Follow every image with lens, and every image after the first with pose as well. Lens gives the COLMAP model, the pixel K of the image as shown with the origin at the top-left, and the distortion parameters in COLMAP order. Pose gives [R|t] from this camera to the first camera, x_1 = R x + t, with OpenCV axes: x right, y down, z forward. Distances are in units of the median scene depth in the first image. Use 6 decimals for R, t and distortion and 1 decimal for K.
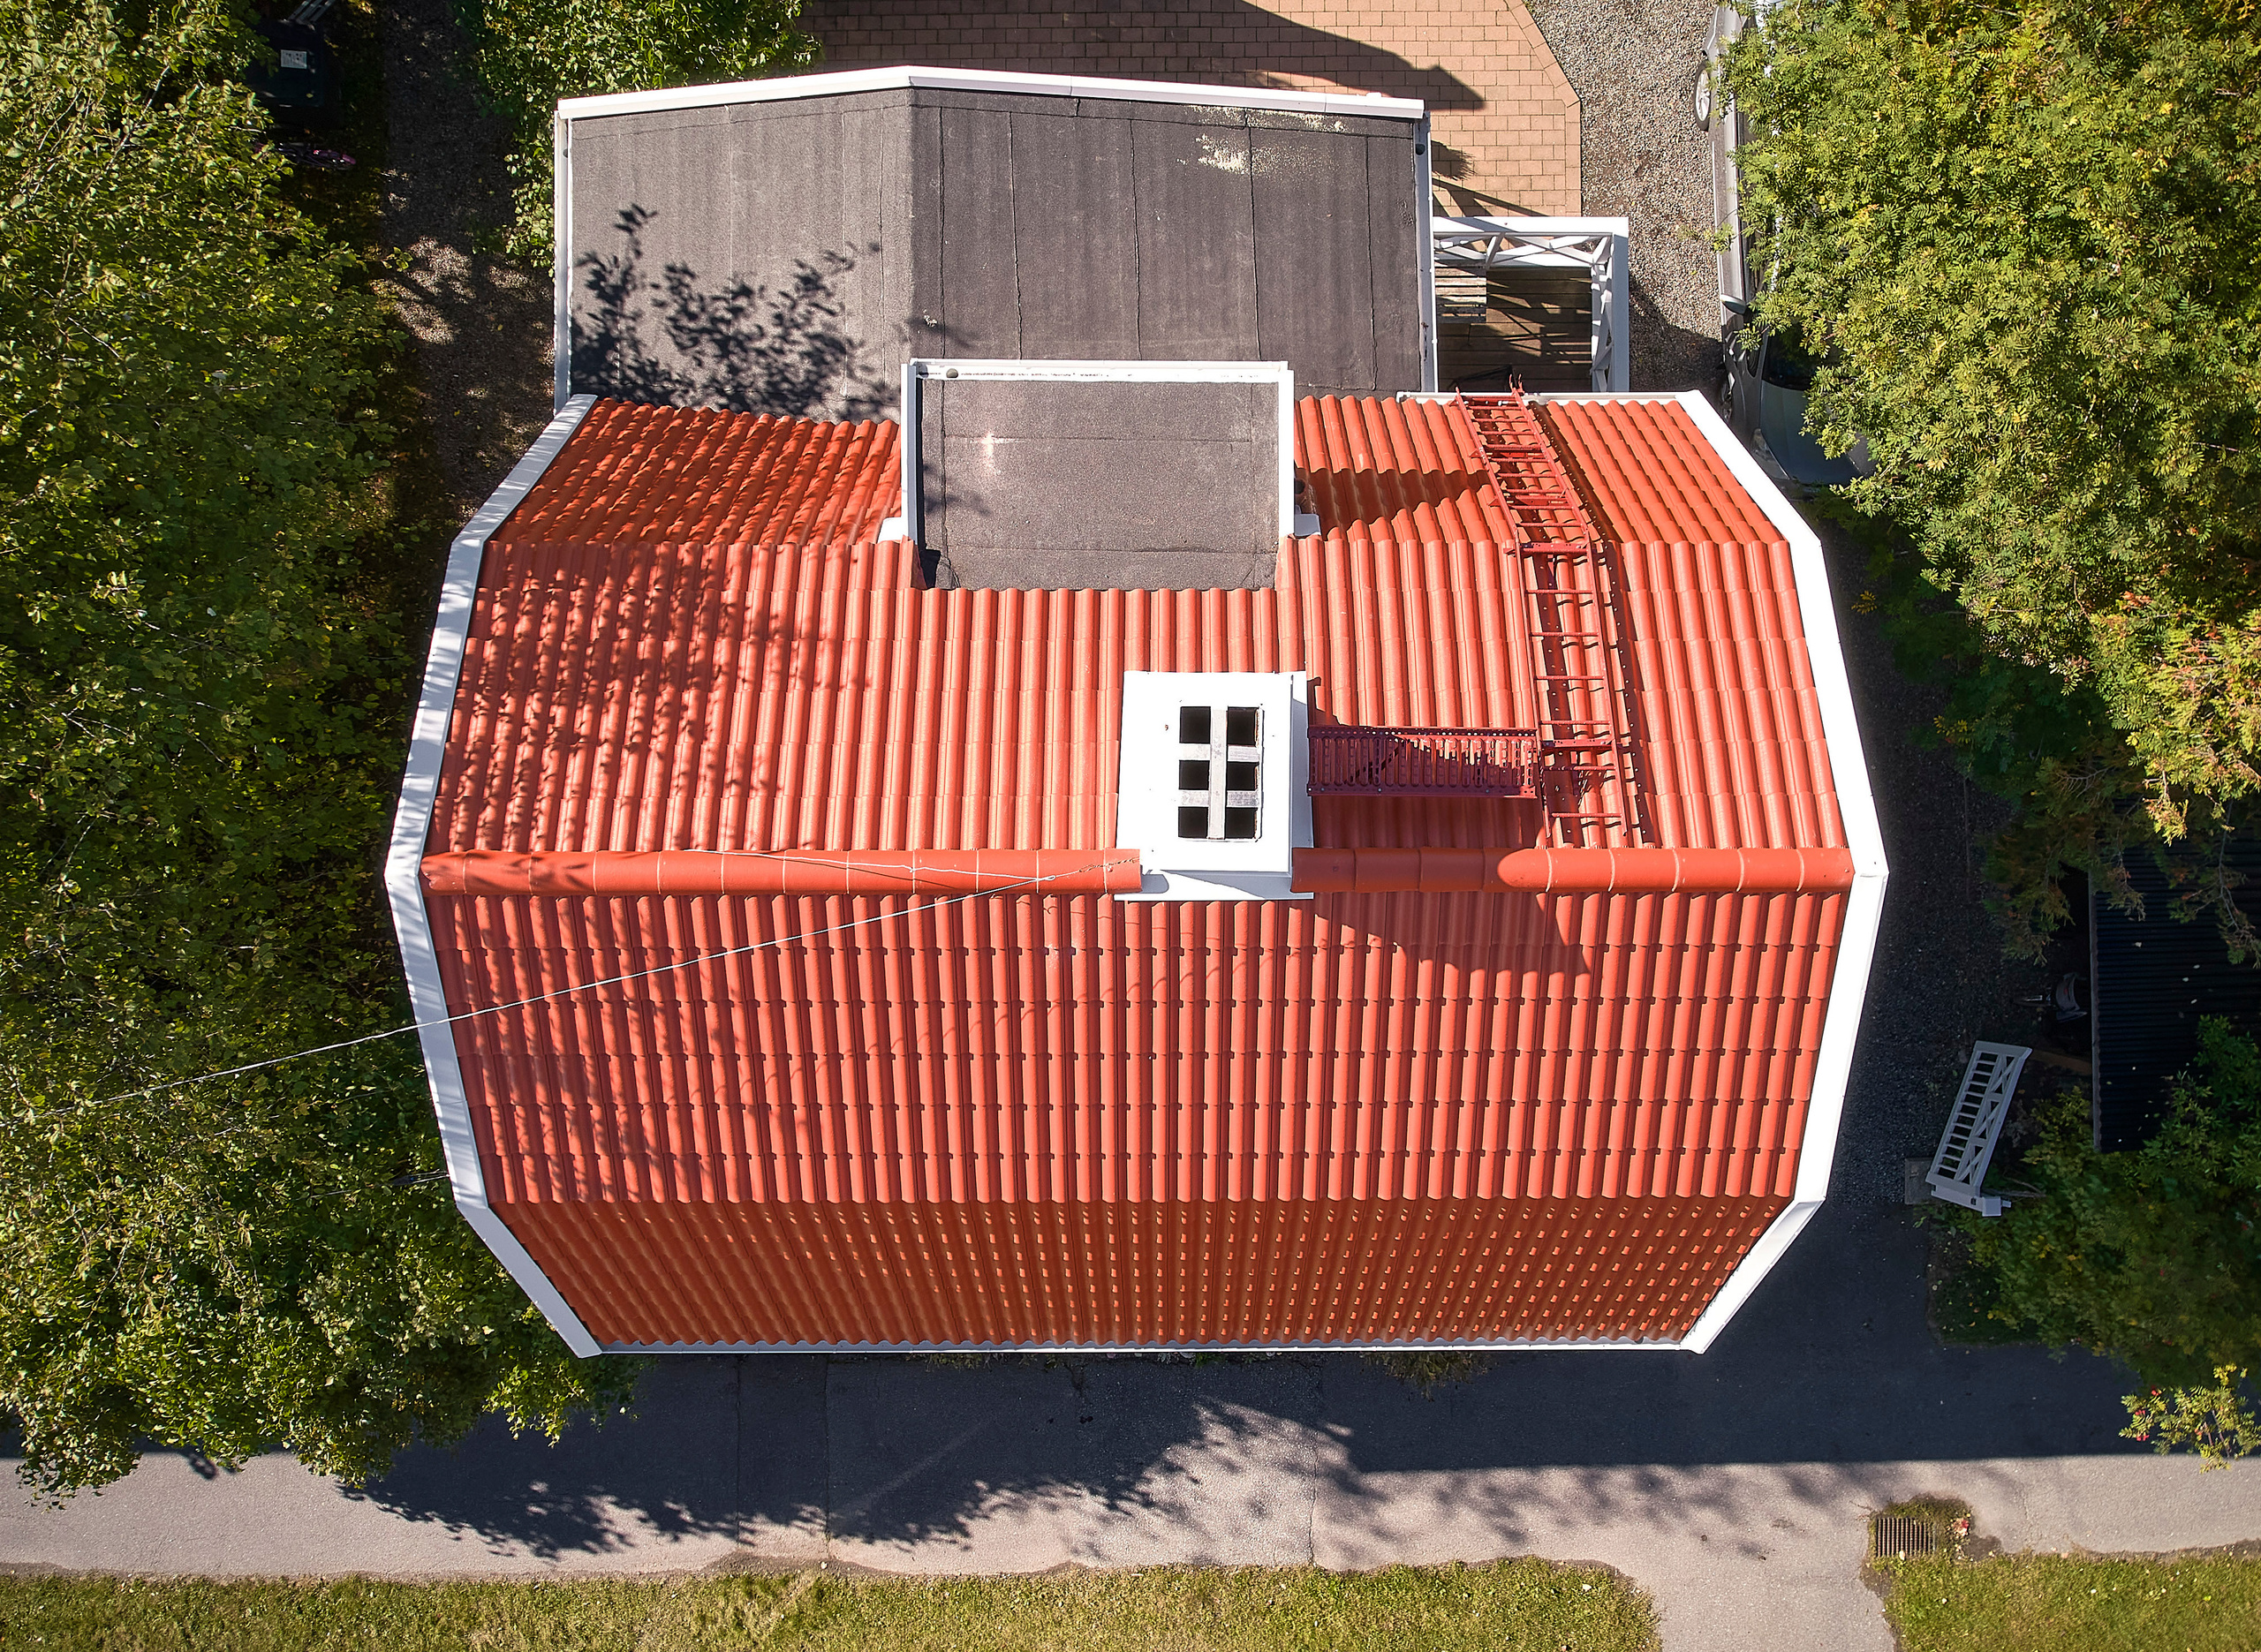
lens RADIAL K [[2095.4, 0, 1130.5], [0, 2095.4, 826.0], [0, 0, 1]] dist [-0.056362, -0.002491]
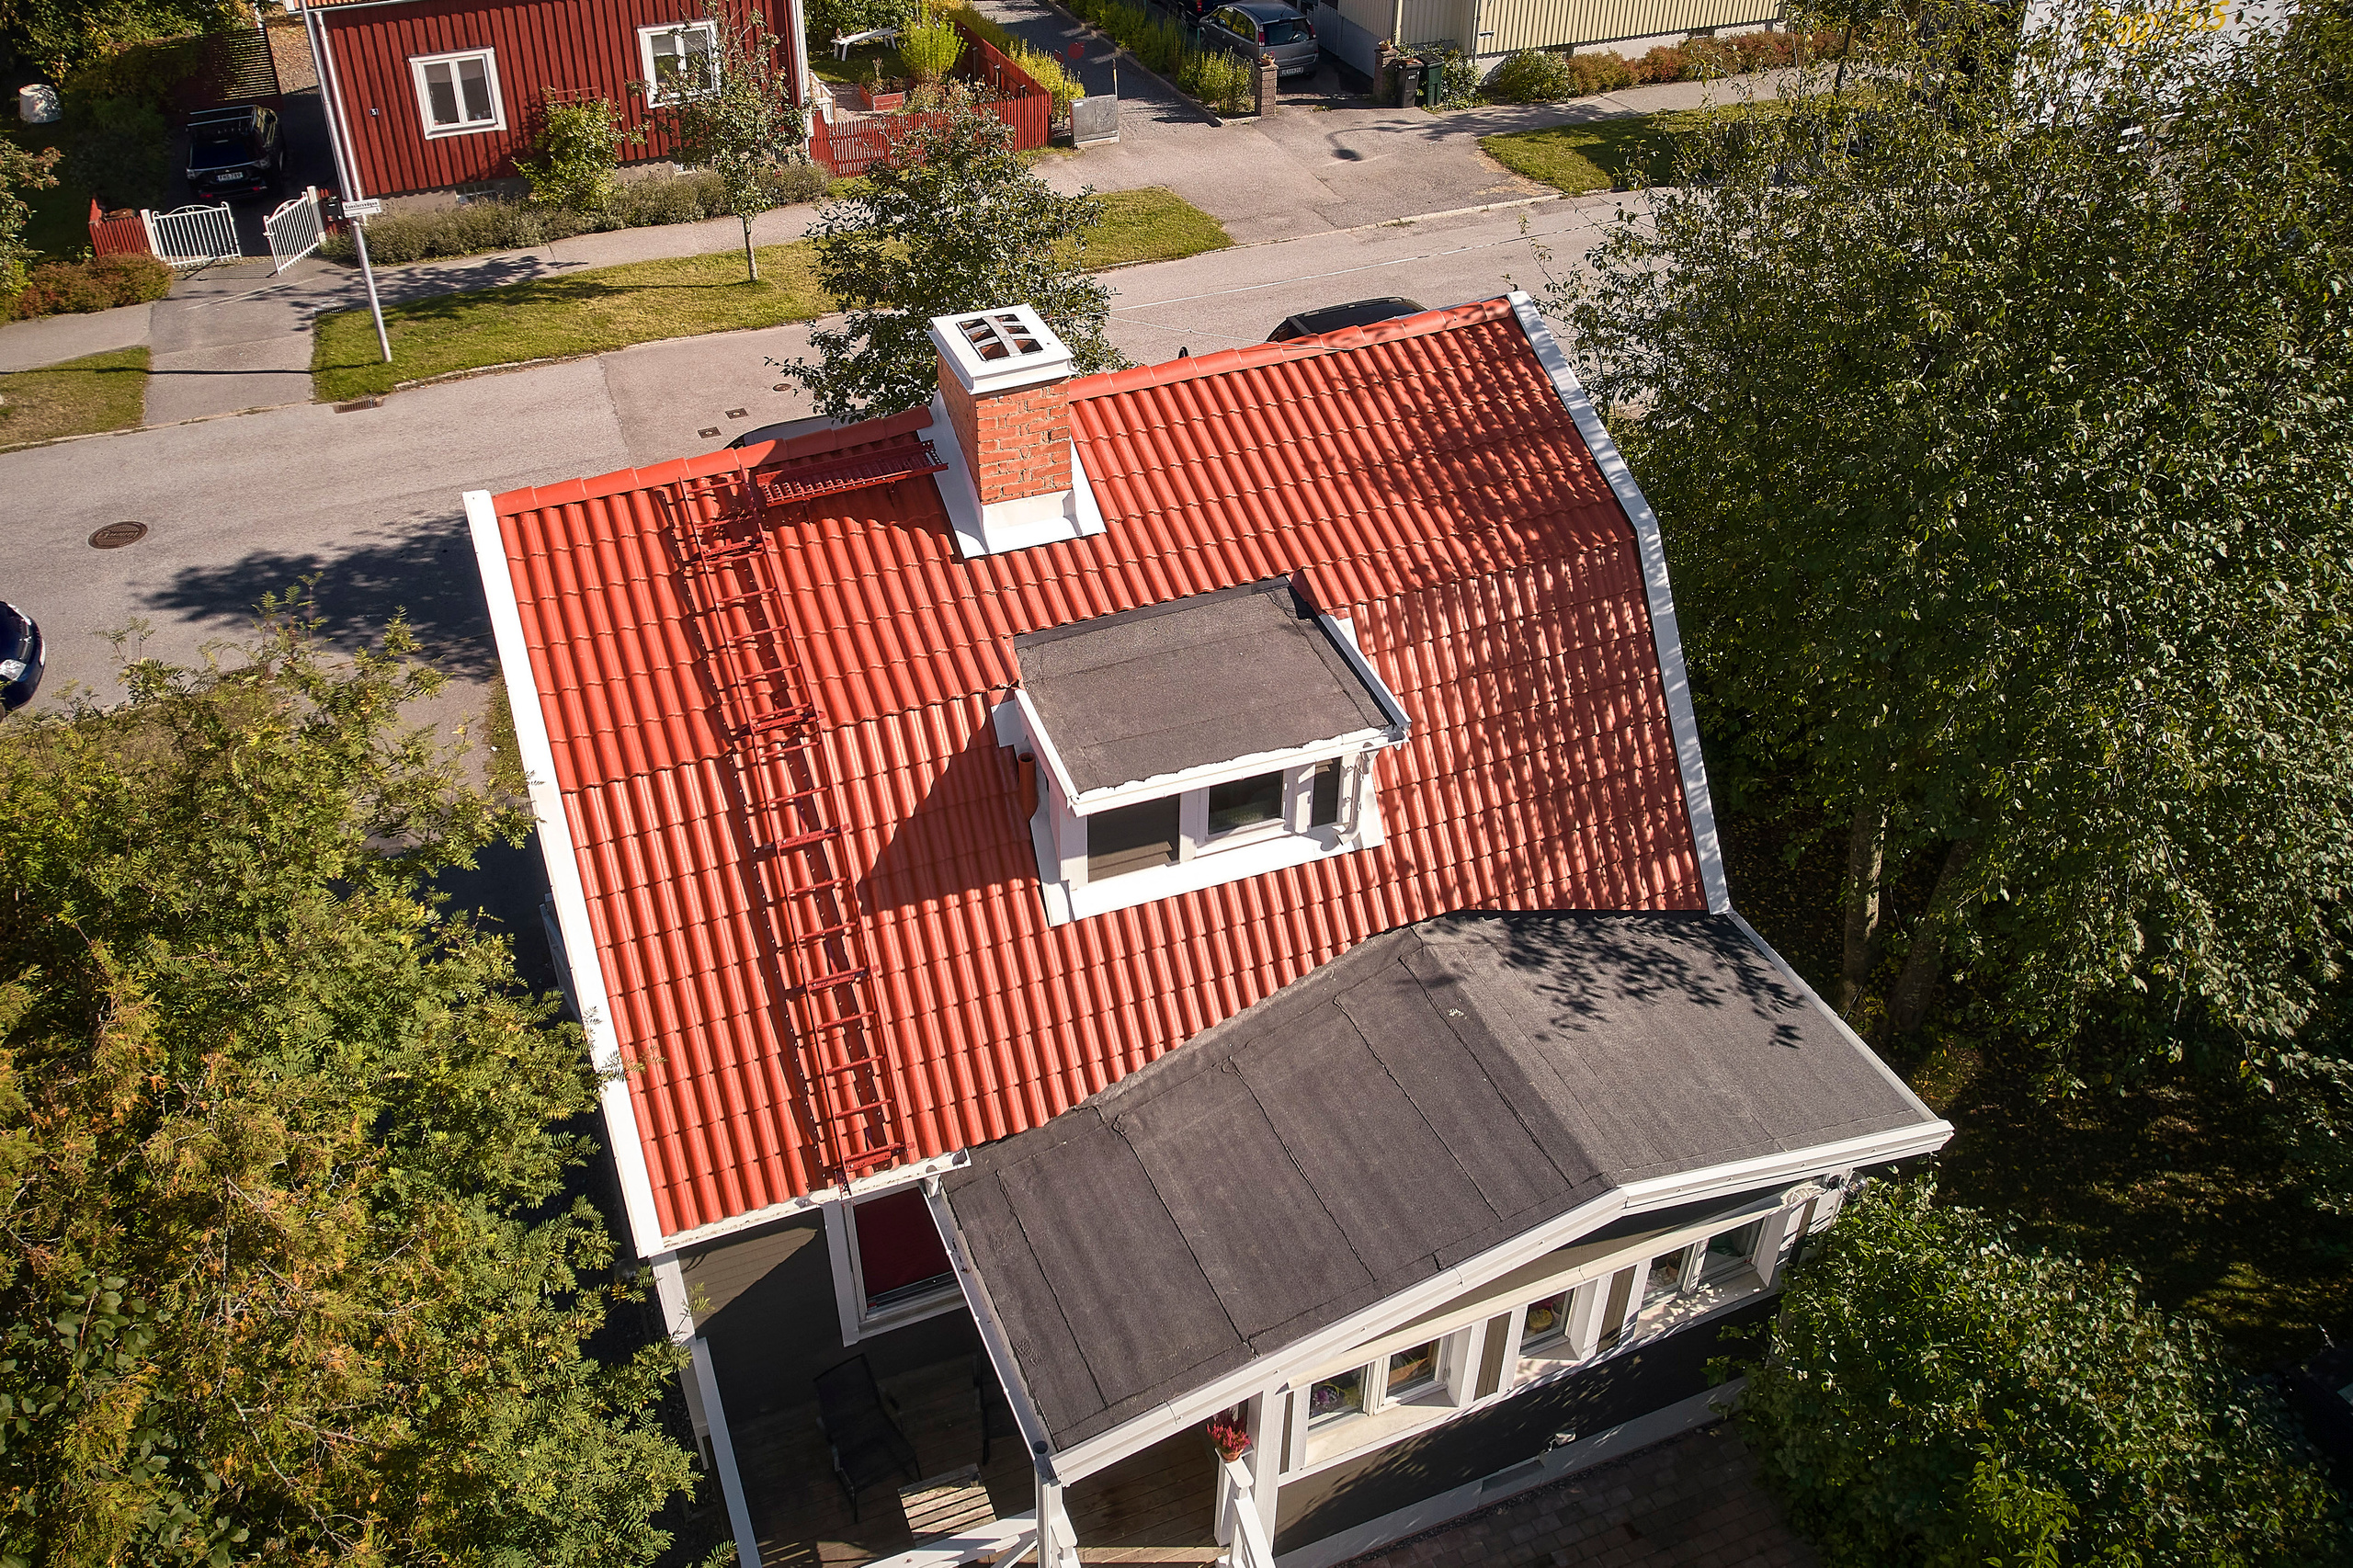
lens RADIAL K [[1856.2, 0, 1176.5], [0, 1856.2, 784.0], [0, 0, 1]] dist [0.001548, 0.000695]
pose [[-0.927197, 0.233744, -0.292694, 0.293283], [-0.373147, -0.508231, 0.776185, -0.942012], [0.032672, 0.828894, 0.558451, 0.487117]]
